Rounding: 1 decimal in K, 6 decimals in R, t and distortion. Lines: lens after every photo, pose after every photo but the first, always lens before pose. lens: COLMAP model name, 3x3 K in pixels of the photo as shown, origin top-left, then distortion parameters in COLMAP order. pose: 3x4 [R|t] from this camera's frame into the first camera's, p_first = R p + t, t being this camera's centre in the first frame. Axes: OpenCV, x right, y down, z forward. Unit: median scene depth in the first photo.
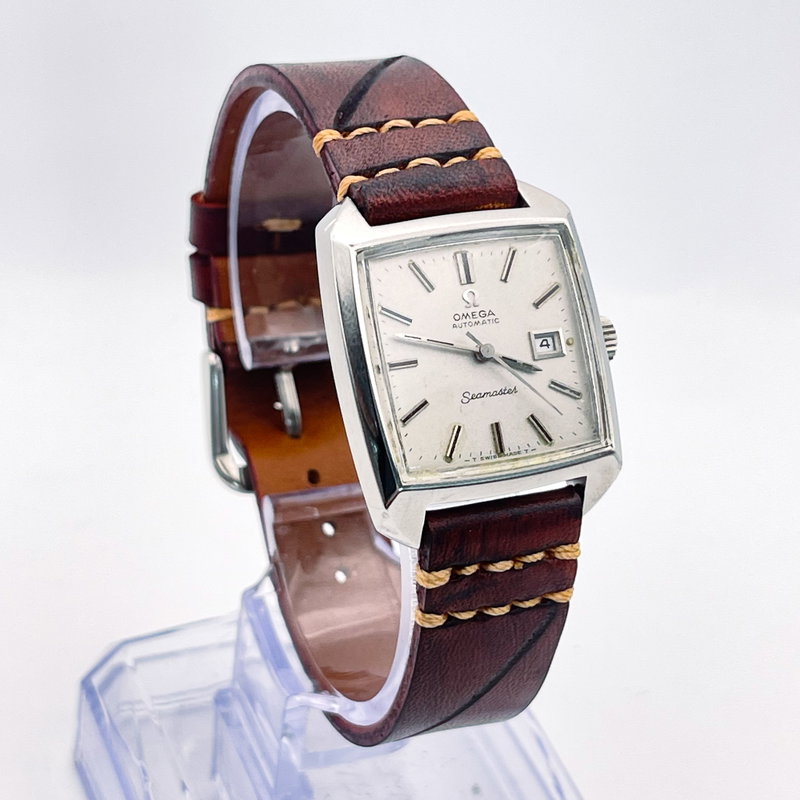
lens RADIAL K [[2090.9, 0, 399.6], [0, 2090.9, 405.2], [0, 0, 1]] dist [0.570459, 0.000000]
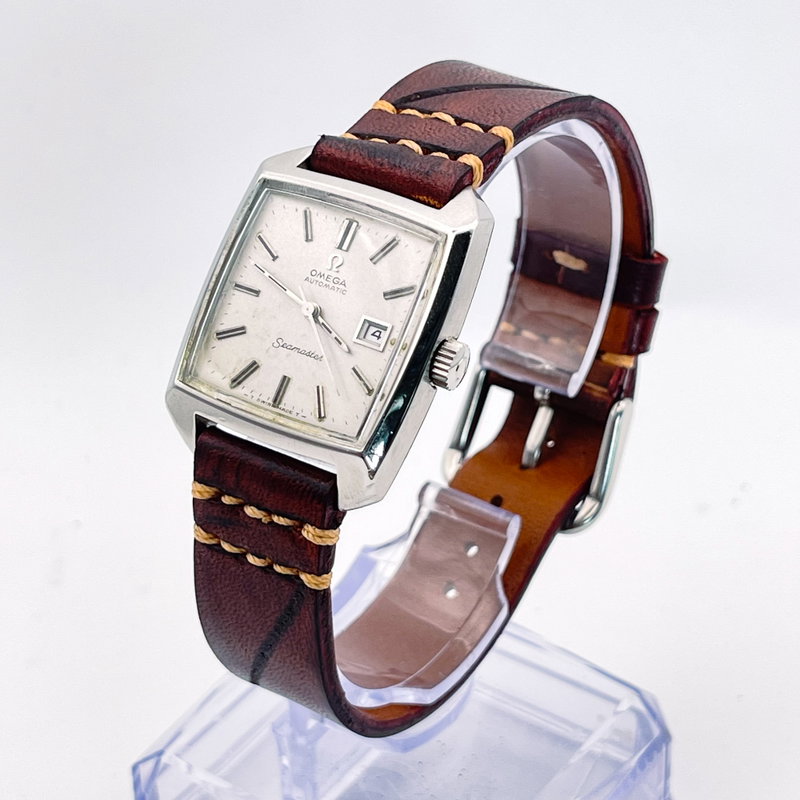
lens RADIAL K [[1821.3, 0, 415.3], [0, 1821.3, 434.3], [0, 0, 1]] dist [0.373838, 0.000000]
pose [[0.542008, 0.354603, -0.761895, 0.743452], [-0.437311, 0.893205, 0.104618, -0.084132], [0.717626, 0.276481, 0.639195, 0.463642]]
